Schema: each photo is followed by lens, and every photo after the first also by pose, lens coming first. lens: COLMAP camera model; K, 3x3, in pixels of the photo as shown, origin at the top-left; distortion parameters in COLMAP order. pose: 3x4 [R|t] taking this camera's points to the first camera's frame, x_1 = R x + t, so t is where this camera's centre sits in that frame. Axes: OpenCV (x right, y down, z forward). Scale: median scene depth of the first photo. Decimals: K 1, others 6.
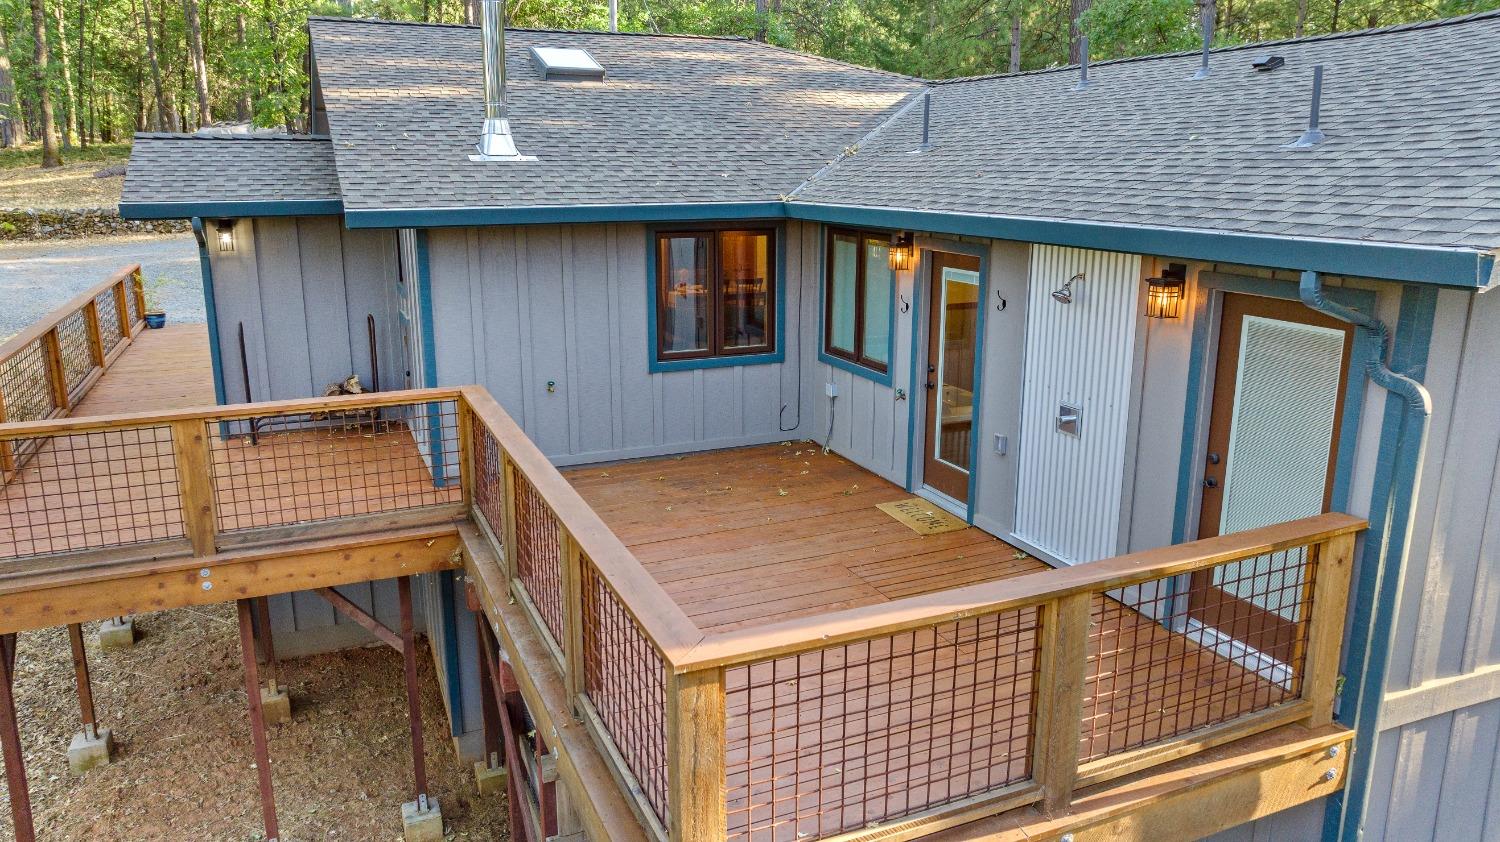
lens RADIAL K [[977.2, 0, 752.9], [0, 977.2, 531.1], [0, 0, 1]] dist [-0.009385, -0.001138]
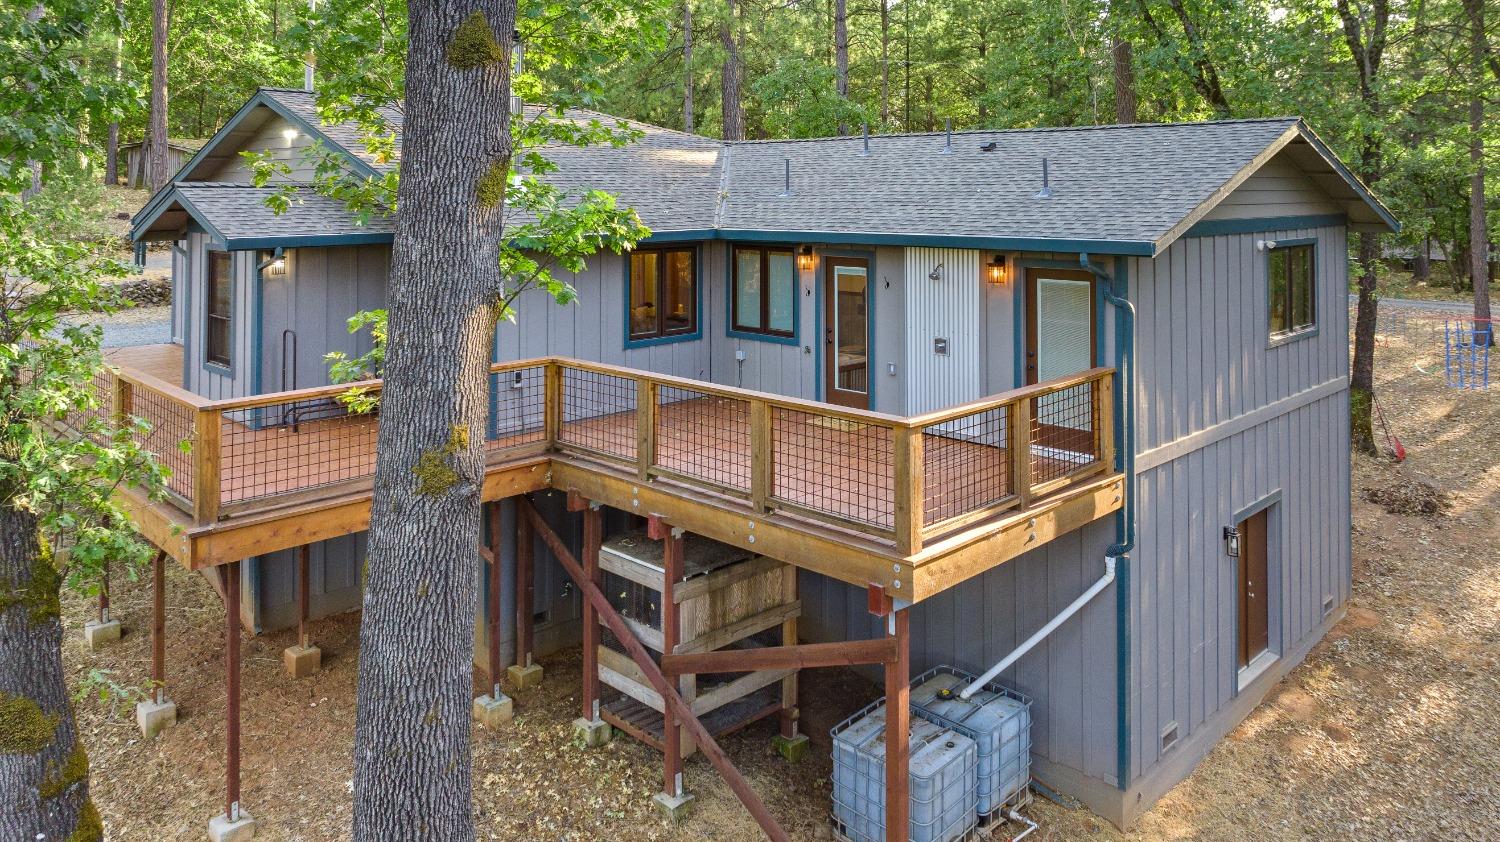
lens RADIAL K [[1054.0, 0, 757.8], [0, 1054.0, 414.6], [0, 0, 1]] dist [-0.040266, 0.054122]
pose [[0.925497, -0.082184, 0.369732, -0.603453], [0.136749, 0.982834, -0.123842, 0.170916], [-0.353207, 0.165176, 0.920848, -0.519015]]
